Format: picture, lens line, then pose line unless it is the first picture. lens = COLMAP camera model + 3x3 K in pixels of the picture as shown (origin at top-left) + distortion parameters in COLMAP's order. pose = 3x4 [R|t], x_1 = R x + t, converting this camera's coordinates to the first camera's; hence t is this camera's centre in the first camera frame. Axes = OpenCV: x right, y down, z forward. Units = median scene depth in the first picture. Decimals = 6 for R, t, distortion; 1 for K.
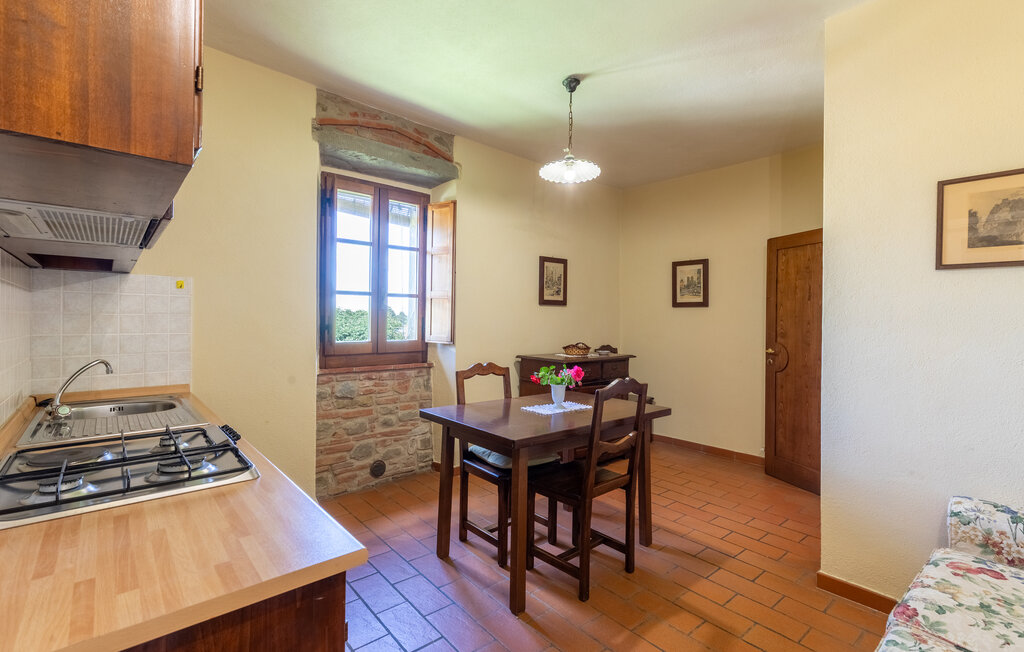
lens RADIAL K [[470.0, 0, 522.5], [0, 470.0, 316.1], [0, 0, 1]] dist [0.000248, -0.000077]
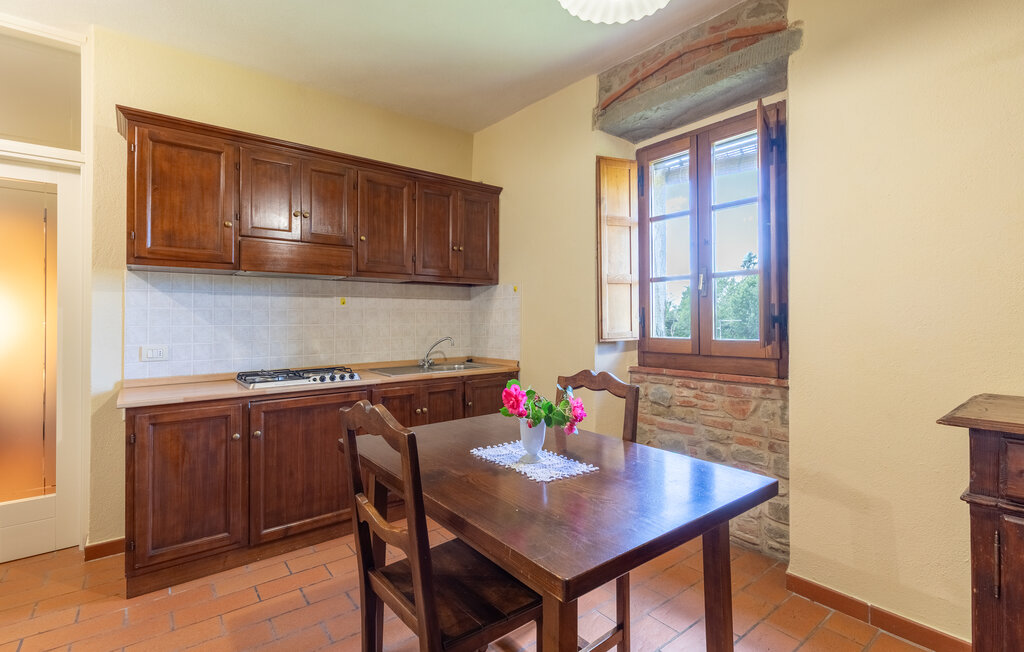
lens RADIAL K [[470.0, 0, 522.5], [0, 470.0, 316.1], [0, 0, 1]] dist [0.000248, -0.000077]
pose [[-0.049401, -0.022066, -0.998535, 0.457909], [0.008400, 0.999711, -0.022508, 0.031616], [0.998744, -0.009500, -0.049202, 0.762190]]
